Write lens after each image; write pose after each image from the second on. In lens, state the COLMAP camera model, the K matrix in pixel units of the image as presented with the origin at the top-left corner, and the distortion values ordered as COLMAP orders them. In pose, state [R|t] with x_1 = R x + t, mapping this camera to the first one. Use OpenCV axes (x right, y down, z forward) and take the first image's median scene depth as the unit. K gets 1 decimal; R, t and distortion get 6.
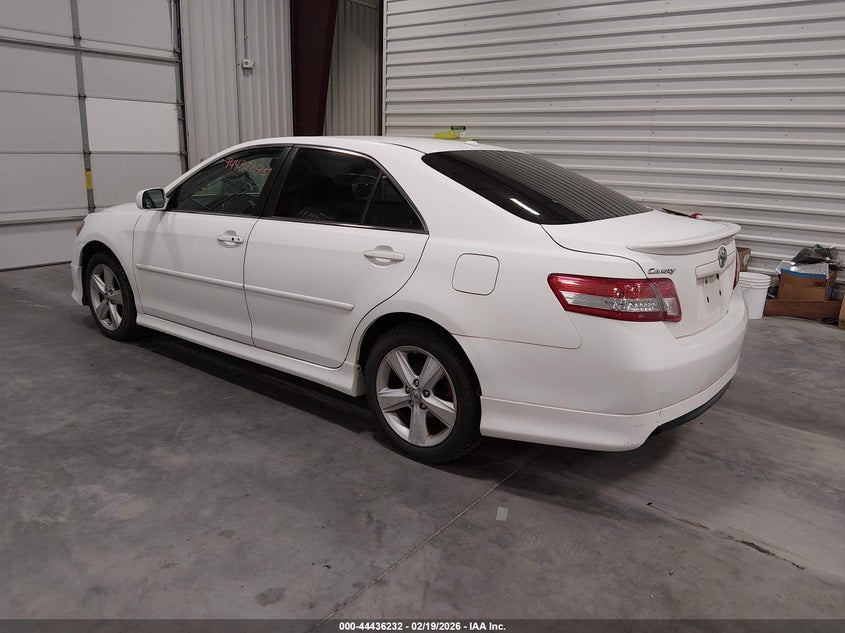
lens RADIAL K [[649.6, 0, 431.5], [0, 649.6, 313.2], [0, 0, 1]] dist [0.093234, -0.151025]
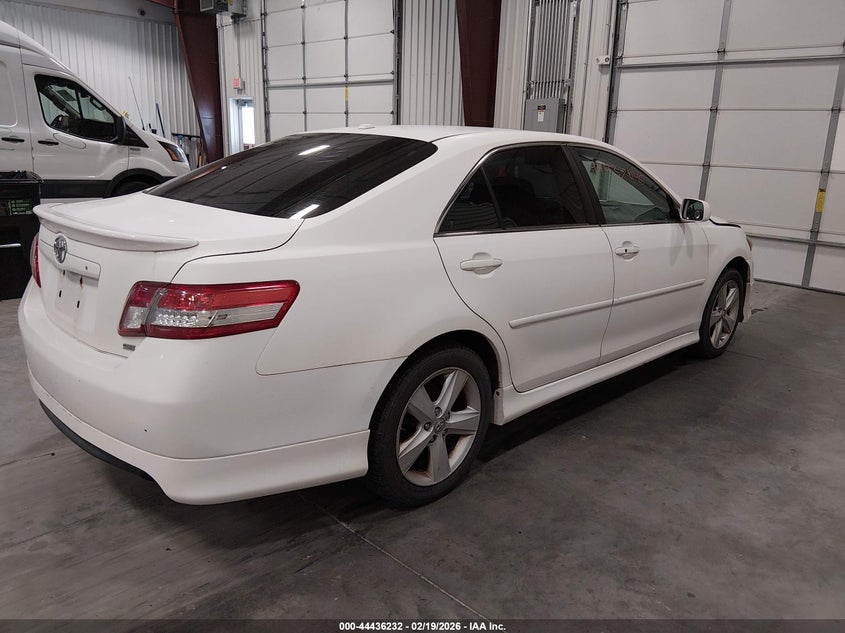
lens RADIAL K [[660.2, 0, 420.6], [0, 660.2, 297.7], [0, 0, 1]] dist [0.086180, -0.150039]
pose [[-0.151016, 0.186891, -0.970704, 1.016313], [-0.278498, 0.934147, 0.223180, -0.282575], [0.948490, 0.304042, -0.089022, 1.304631]]
